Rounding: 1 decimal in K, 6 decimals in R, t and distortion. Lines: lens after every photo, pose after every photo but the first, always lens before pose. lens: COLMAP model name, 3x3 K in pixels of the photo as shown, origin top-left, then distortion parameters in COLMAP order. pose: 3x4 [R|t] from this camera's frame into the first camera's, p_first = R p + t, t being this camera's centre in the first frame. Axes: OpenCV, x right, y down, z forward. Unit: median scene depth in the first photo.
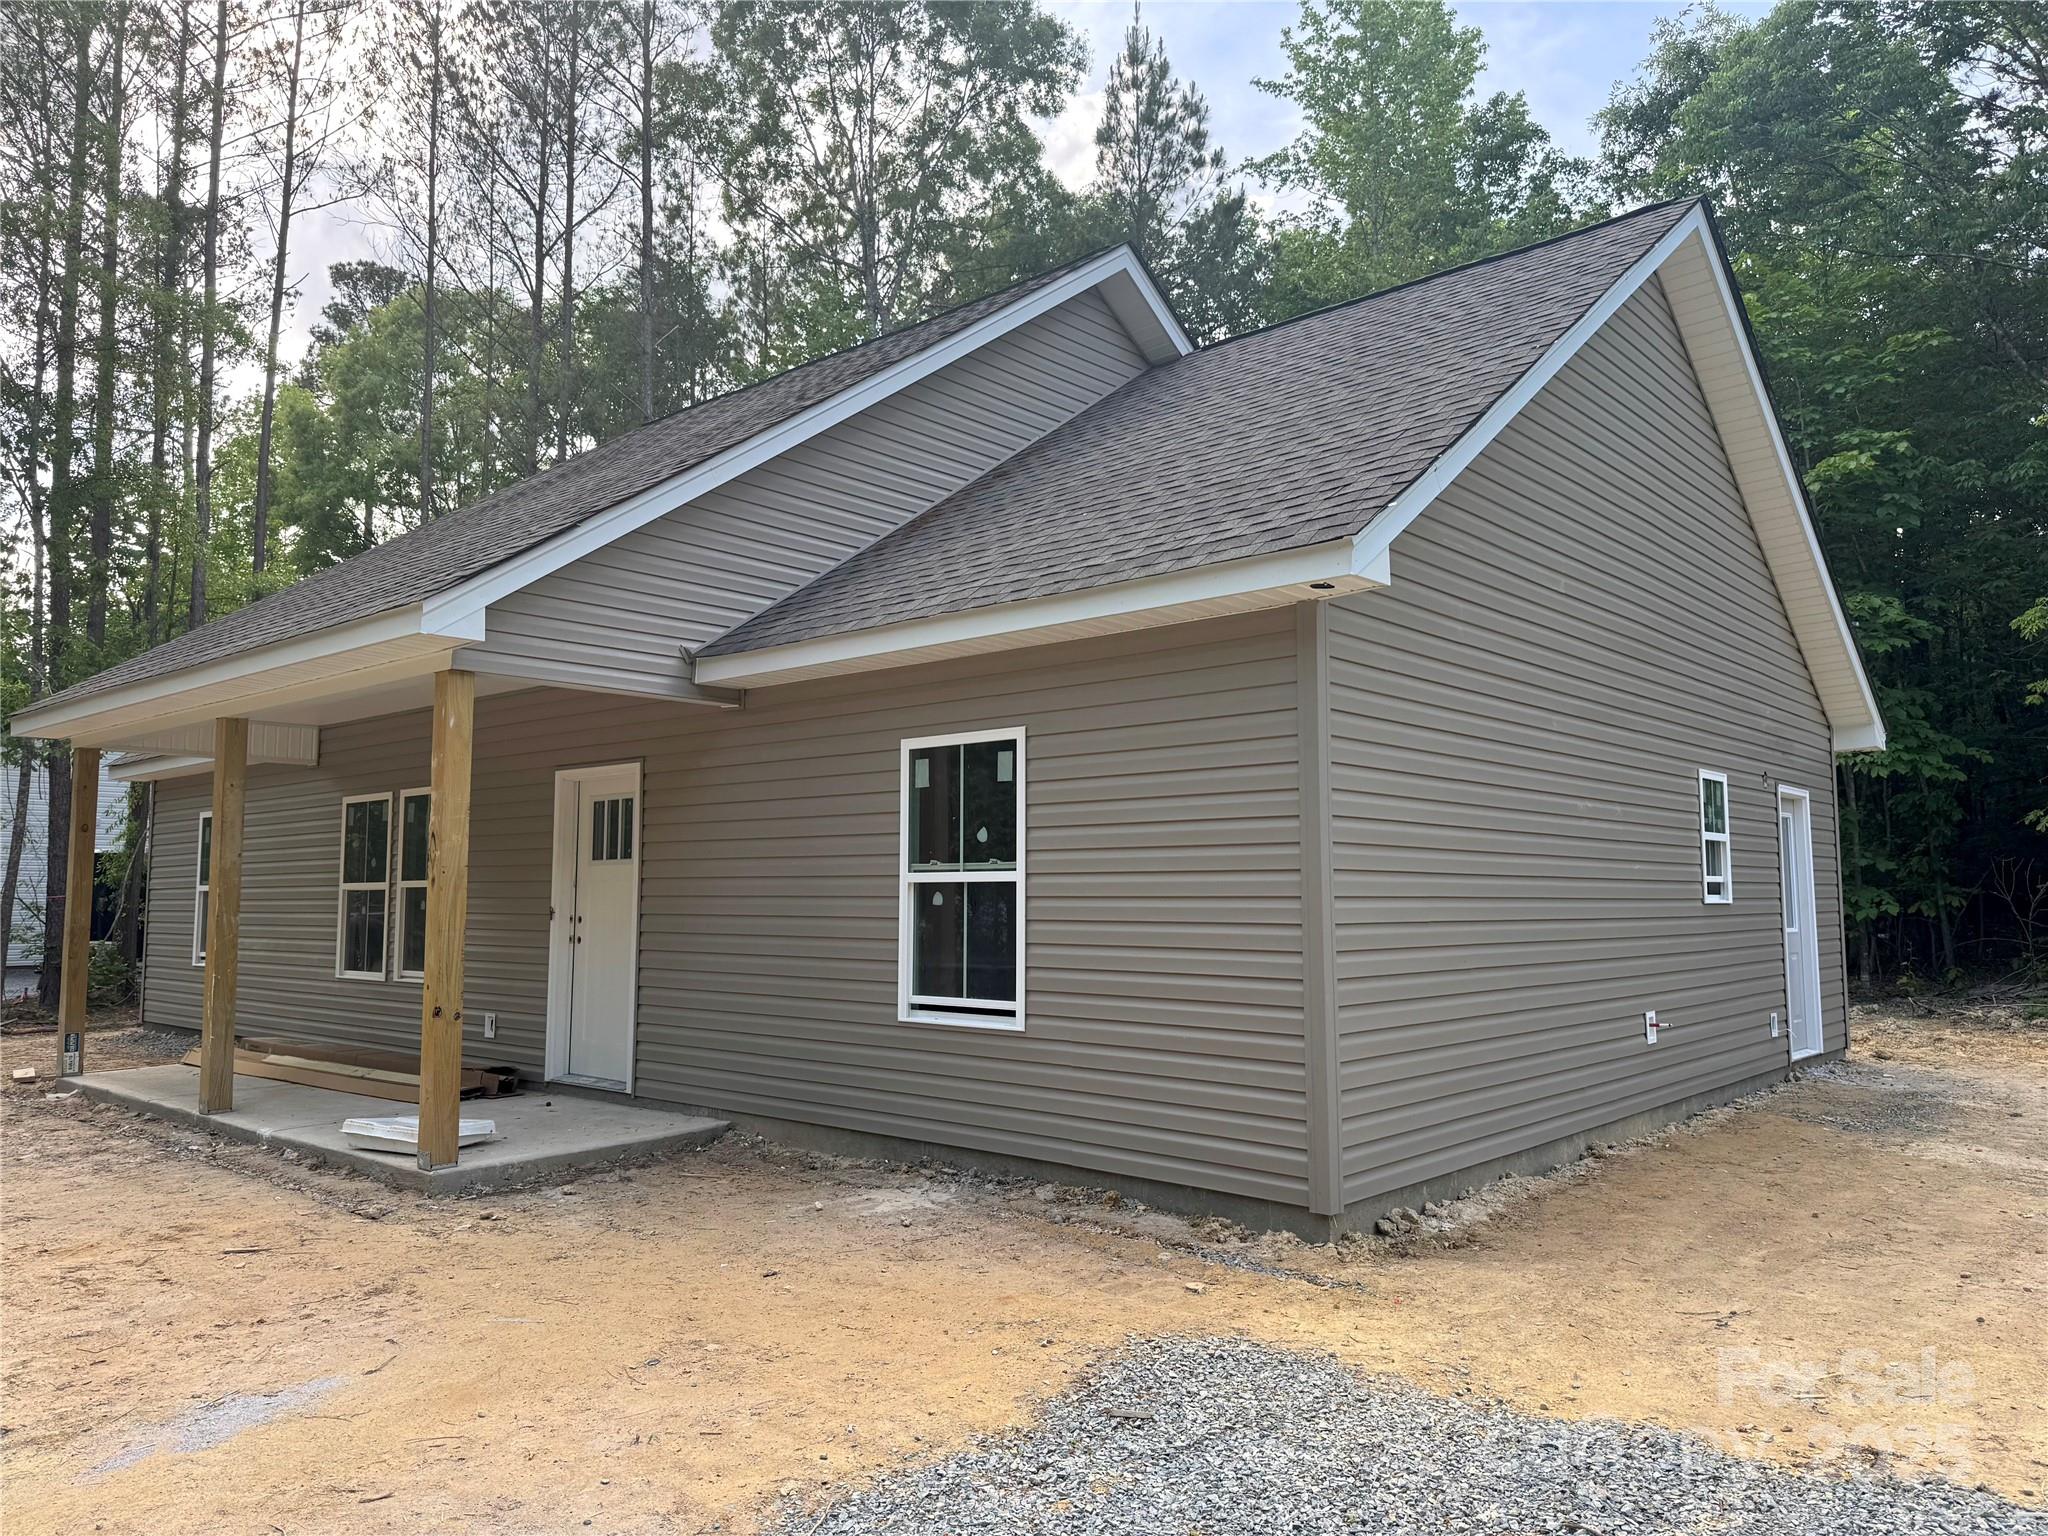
lens RADIAL K [[1440.5, 0, 1020.4], [0, 1440.5, 776.0], [0, 0, 1]] dist [0.055414, -0.053002]
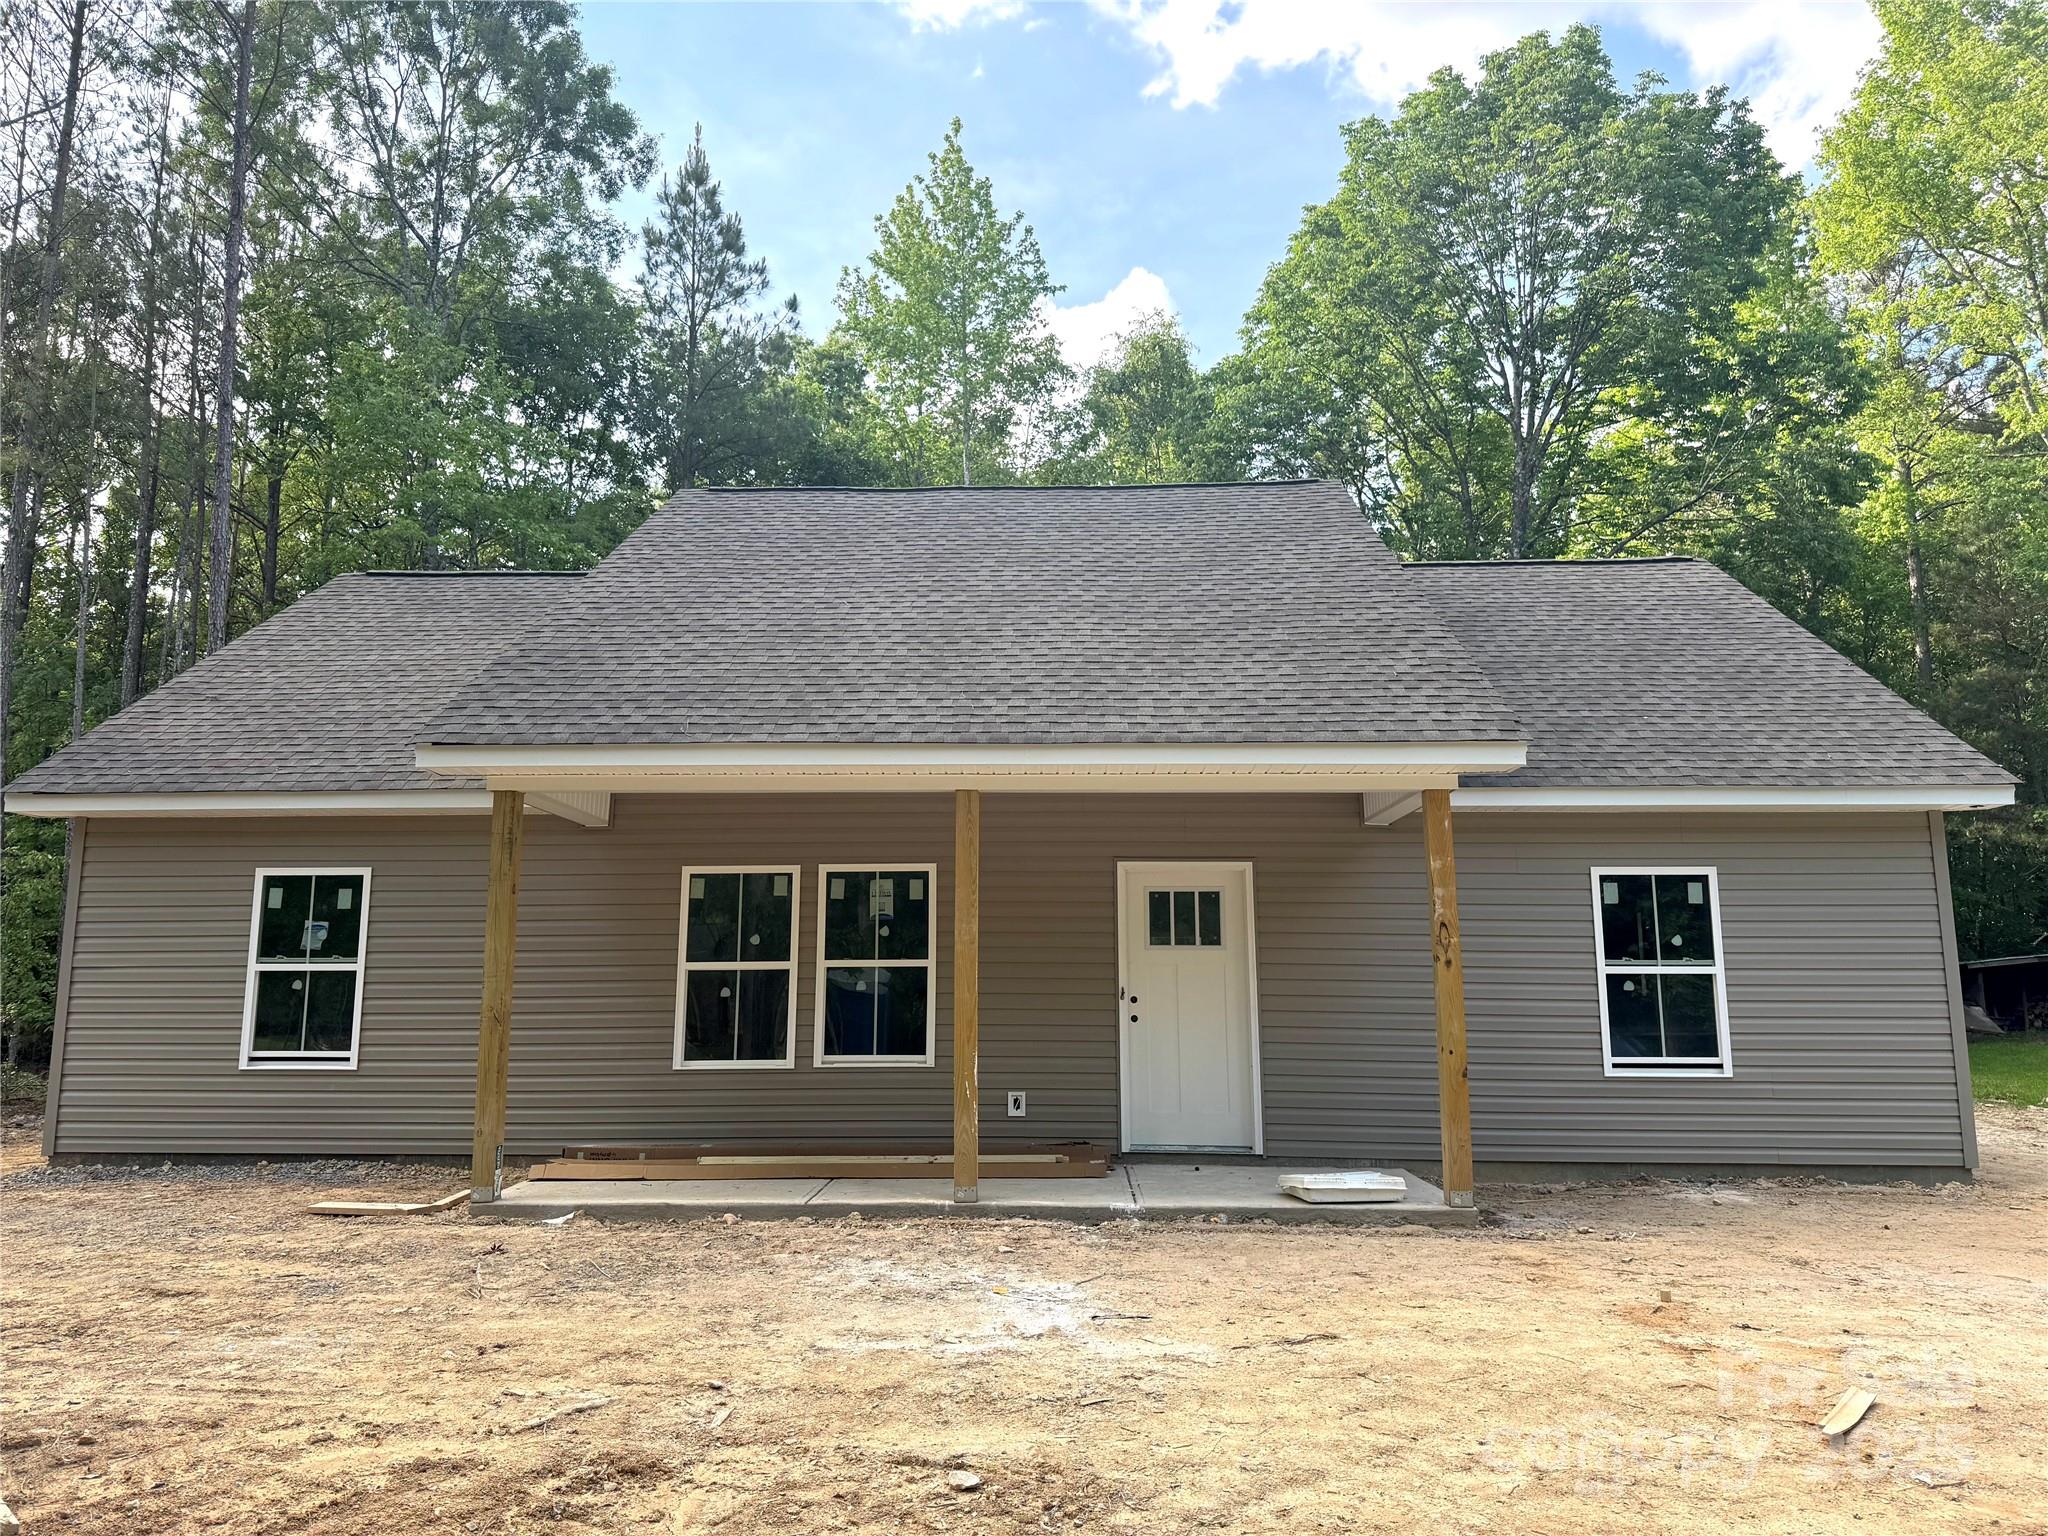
lens RADIAL K [[1440.5, 0, 1020.4], [0, 1440.5, 776.0], [0, 0, 1]] dist [0.055414, -0.053002]
pose [[0.786427, 0.101376, 0.609308, -1.372200], [-0.057846, 0.994192, -0.090752, 0.045699], [-0.614969, 0.036124, 0.787723, 0.252392]]
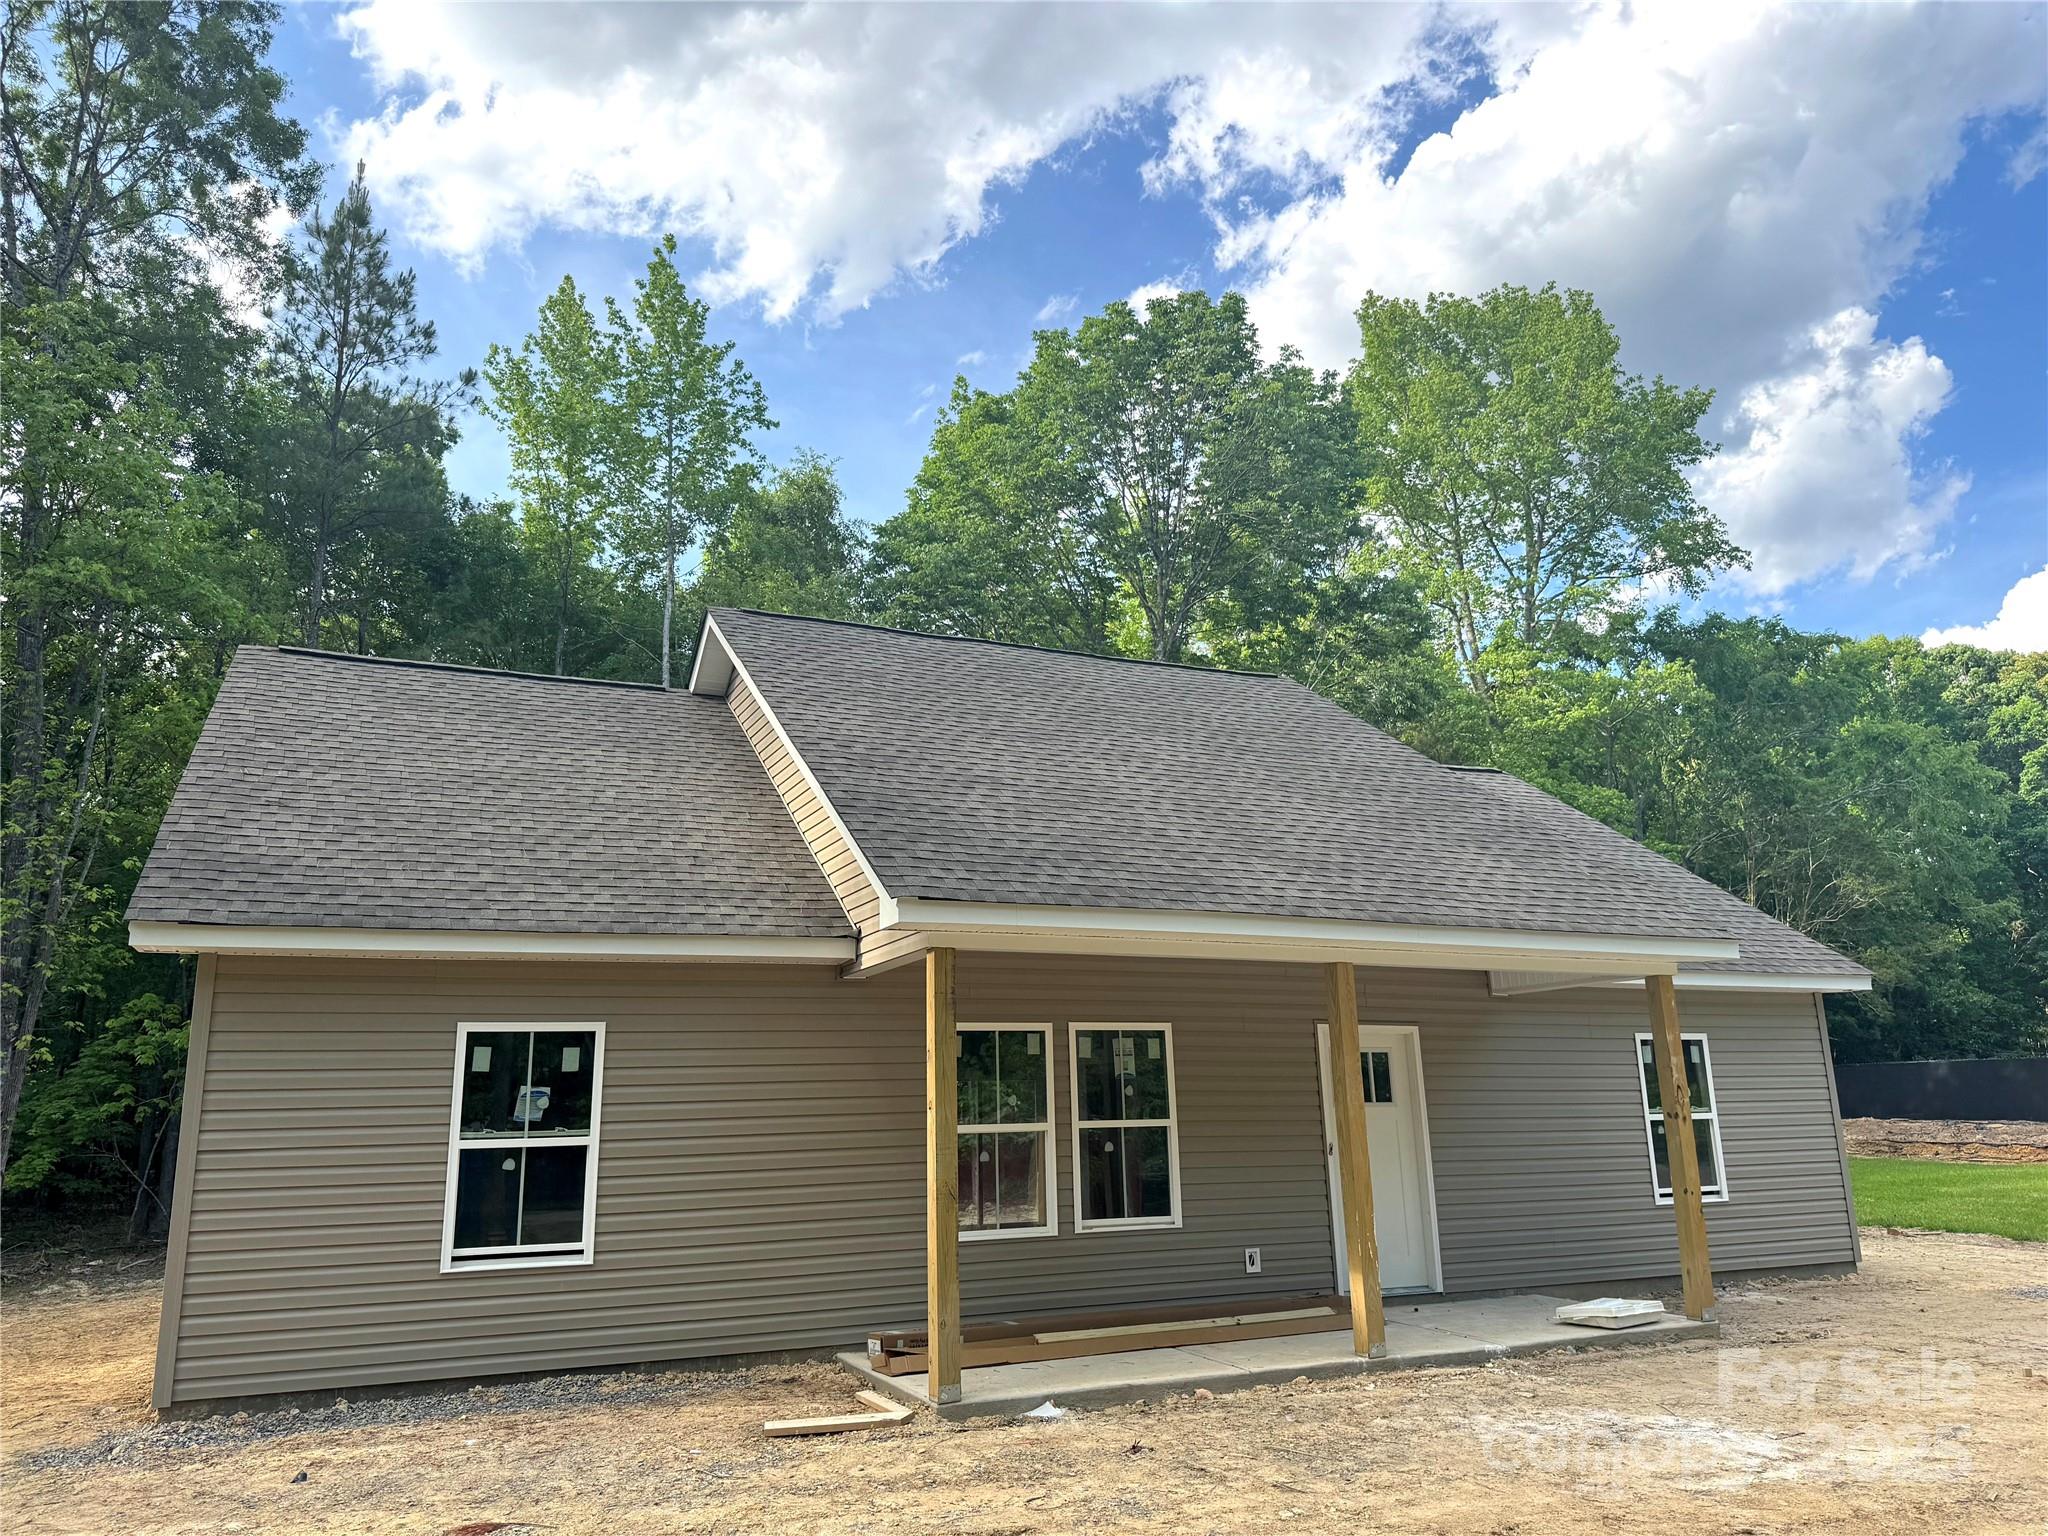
lens RADIAL K [[1440.5, 0, 1020.4], [0, 1440.5, 776.0], [0, 0, 1]] dist [0.055414, -0.053002]
pose [[0.429004, 0.204507, 0.879848, -1.973209], [-0.057078, 0.978225, -0.199542, 0.063030], [-0.901497, 0.035384, 0.431335, 0.915248]]
